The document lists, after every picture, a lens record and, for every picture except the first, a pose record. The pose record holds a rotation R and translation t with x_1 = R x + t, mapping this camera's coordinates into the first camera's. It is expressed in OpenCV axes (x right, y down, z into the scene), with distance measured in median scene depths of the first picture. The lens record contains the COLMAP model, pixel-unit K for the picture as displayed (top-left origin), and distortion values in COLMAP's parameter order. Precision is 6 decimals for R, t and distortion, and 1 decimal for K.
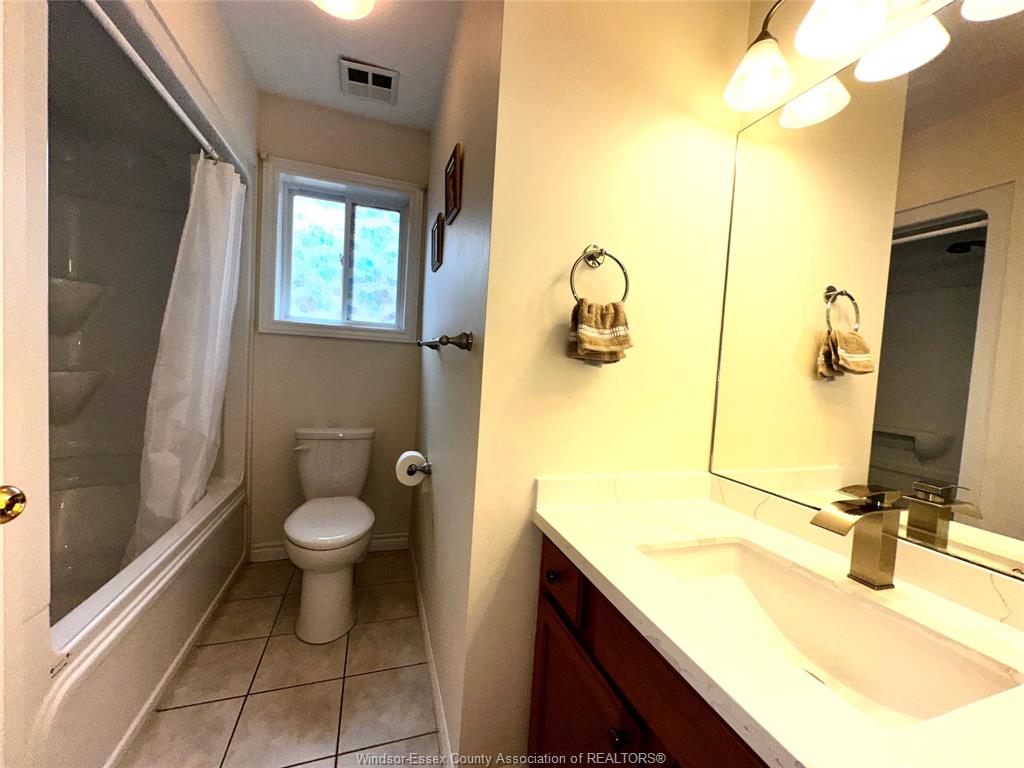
lens RADIAL K [[409.4, 0, 516.9], [0, 409.4, 375.8], [0, 0, 1]] dist [-0.002437, 0.000103]
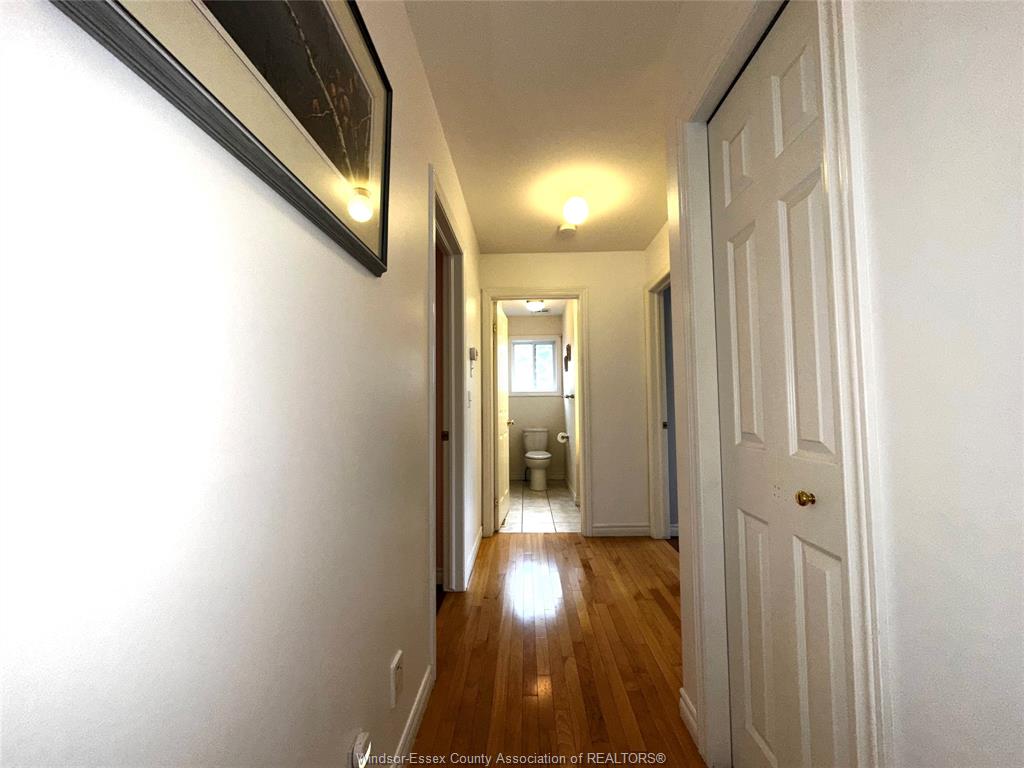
lens RADIAL K [[409.4, 0, 514.5], [0, 409.4, 377.9], [0, 0, 1]] dist [-0.002437, 0.000103]
pose [[0.934799, -0.081284, -0.345752, 0.442985], [0.042276, 0.992004, -0.118914, 0.116926], [0.352653, 0.096544, 0.930760, -1.780539]]
